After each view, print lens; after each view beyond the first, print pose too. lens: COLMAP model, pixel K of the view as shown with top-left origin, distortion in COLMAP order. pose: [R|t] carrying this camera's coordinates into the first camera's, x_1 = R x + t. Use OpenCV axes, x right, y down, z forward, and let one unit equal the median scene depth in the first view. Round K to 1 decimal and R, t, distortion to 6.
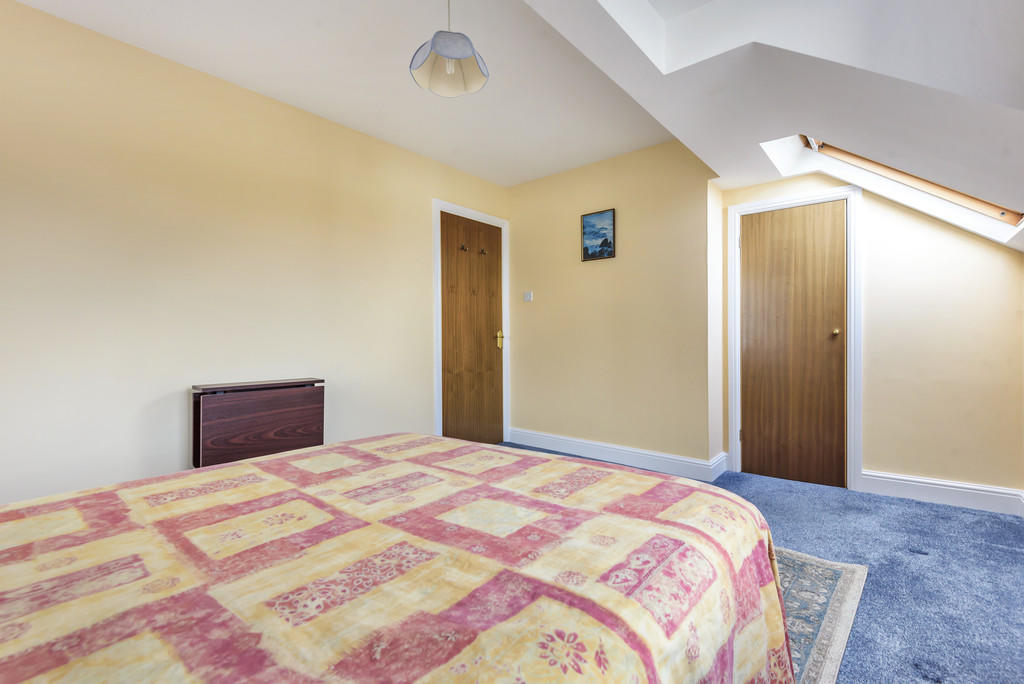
lens RADIAL K [[468.2, 0, 521.3], [0, 468.2, 335.4], [0, 0, 1]] dist [0.024297, -0.002156]
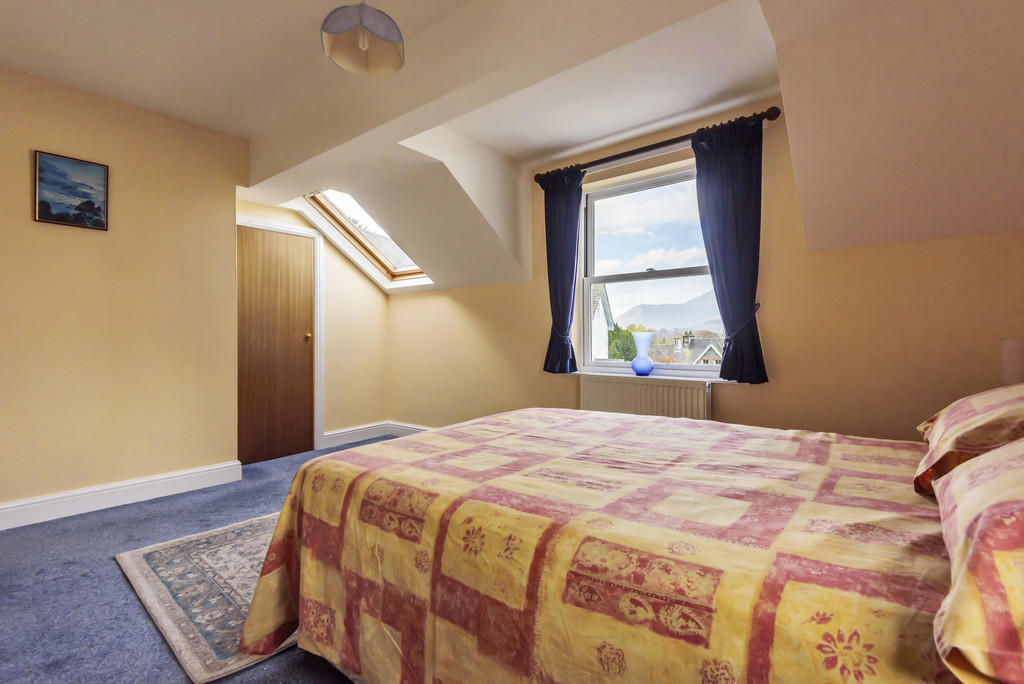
lens RADIAL K [[468.2, 0, 516.5], [0, 468.2, 340.6], [0, 0, 1]] dist [0.024297, -0.002156]
pose [[0.018100, 0.011284, 0.999773, -0.611541], [0.000646, 0.999936, -0.011297, 0.020382], [-0.999836, 0.000851, 0.018092, 0.368160]]
